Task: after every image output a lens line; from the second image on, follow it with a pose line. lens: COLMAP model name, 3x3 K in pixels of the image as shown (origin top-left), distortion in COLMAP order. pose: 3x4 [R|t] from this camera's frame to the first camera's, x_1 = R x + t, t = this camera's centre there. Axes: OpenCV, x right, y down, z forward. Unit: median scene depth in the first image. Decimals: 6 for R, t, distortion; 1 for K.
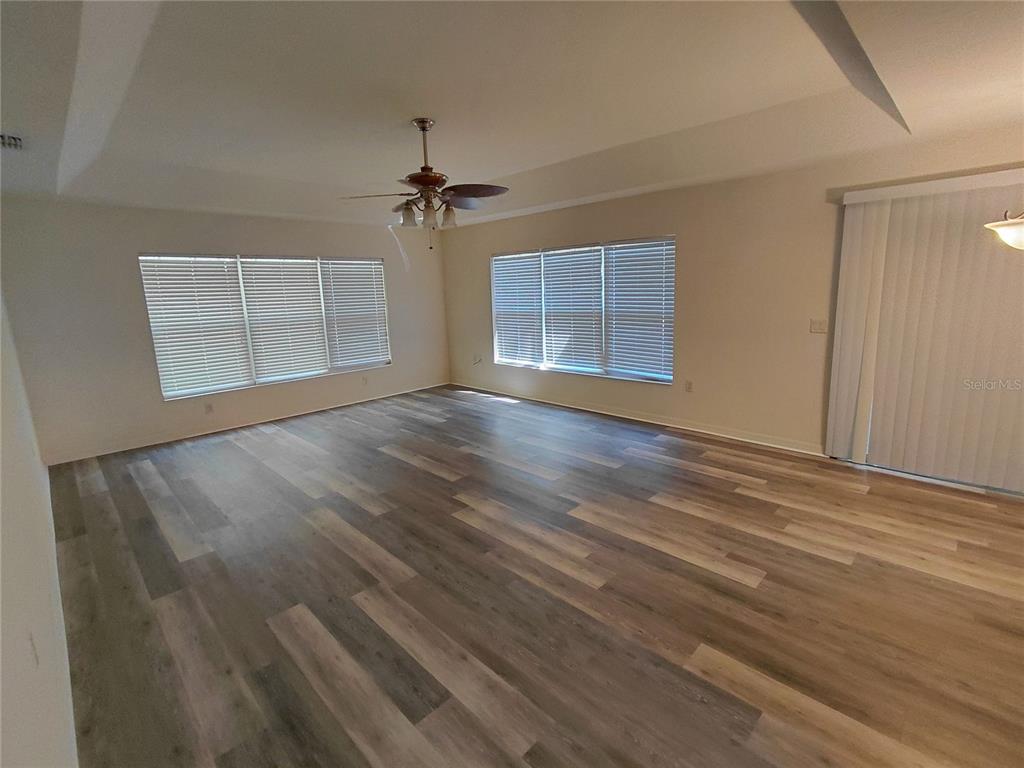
lens RADIAL K [[473.3, 0, 518.5], [0, 473.3, 371.8], [0, 0, 1]] dist [-0.003559, -0.001095]
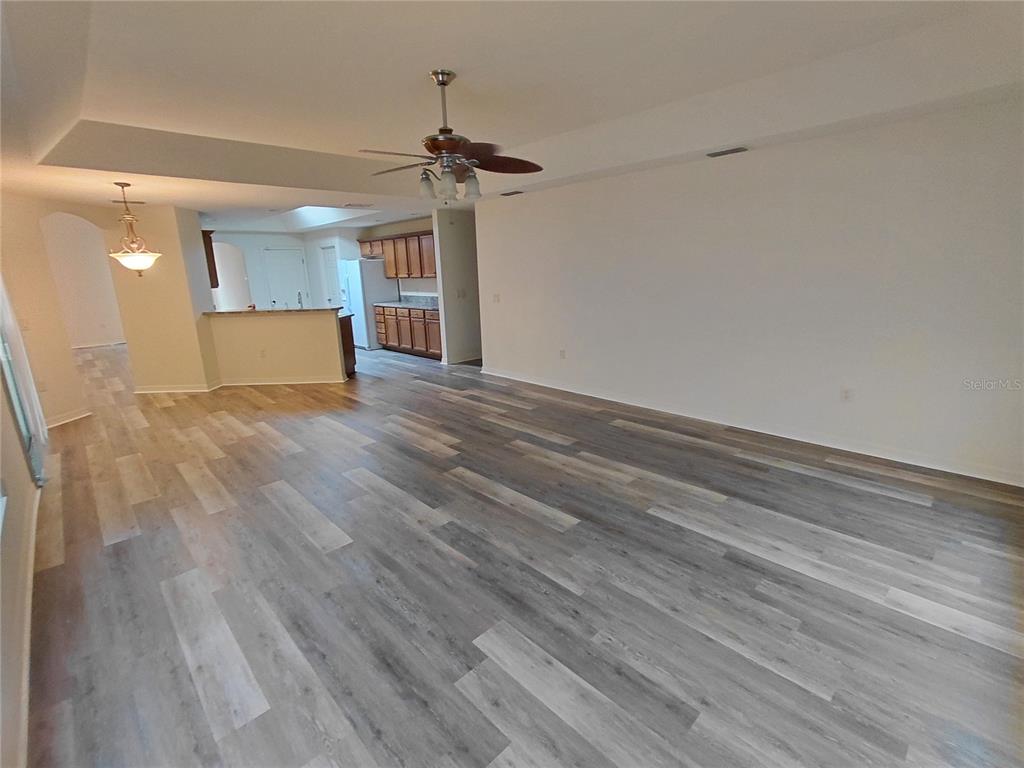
lens RADIAL K [[472.1, 0, 522.0], [0, 472.1, 372.1], [0, 0, 1]] dist [-0.004081, 0.000891]
pose [[-0.997736, 0.061572, 0.027066, -0.335612], [0.067252, 0.918724, 0.389131, -0.354665], [-0.000907, 0.390070, -0.920785, 2.002178]]
